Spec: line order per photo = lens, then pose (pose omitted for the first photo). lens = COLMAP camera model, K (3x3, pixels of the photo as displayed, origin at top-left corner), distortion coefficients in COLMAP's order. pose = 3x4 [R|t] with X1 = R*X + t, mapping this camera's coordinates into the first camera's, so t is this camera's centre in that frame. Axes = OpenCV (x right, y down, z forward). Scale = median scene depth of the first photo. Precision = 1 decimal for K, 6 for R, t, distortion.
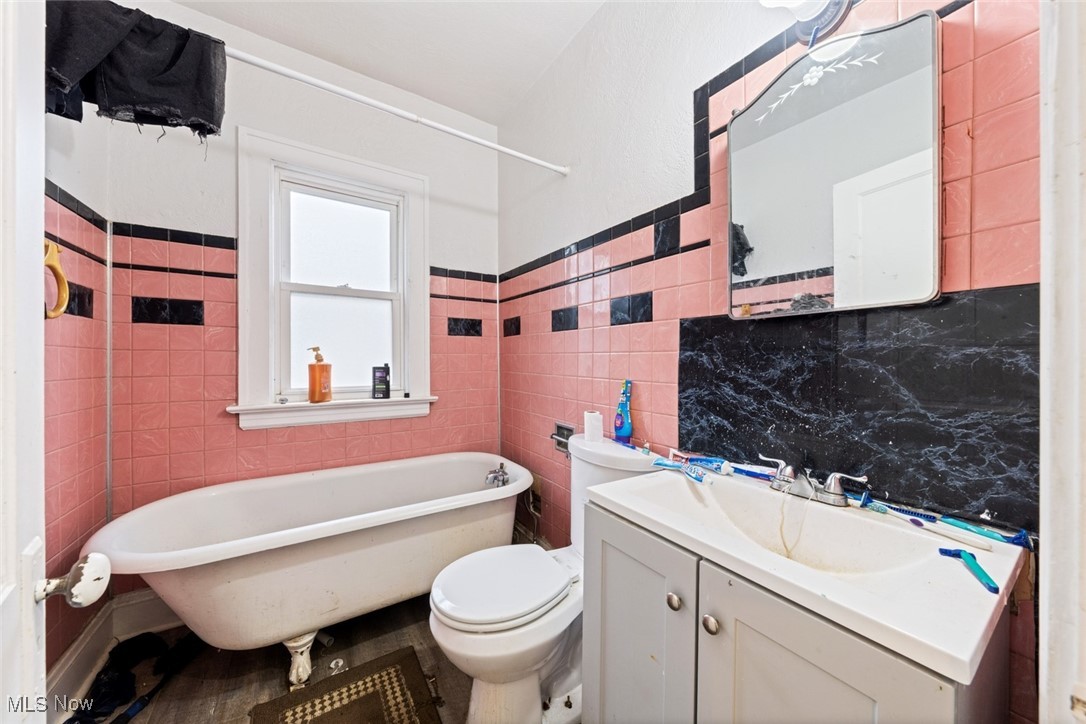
lens RADIAL K [[374.6, 0, 543.6], [0, 374.6, 362.8], [0, 0, 1]] dist [0.000145, -0.000003]
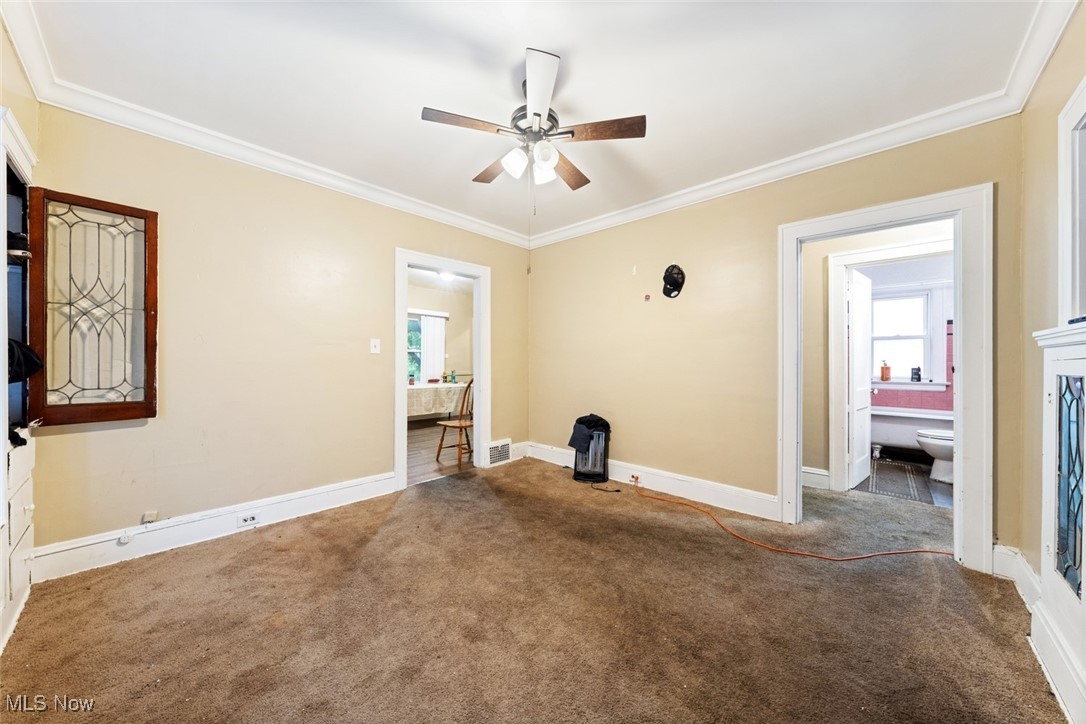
lens RADIAL K [[374.6, 0, 545.8], [0, 374.6, 362.6], [0, 0, 1]] dist [0.000145, -0.000003]
pose [[0.242966, -0.004054, -0.970026, 1.280076], [-0.008878, 0.999940, -0.006403, 0.012284], [0.969994, 0.010168, 0.242915, -1.820316]]
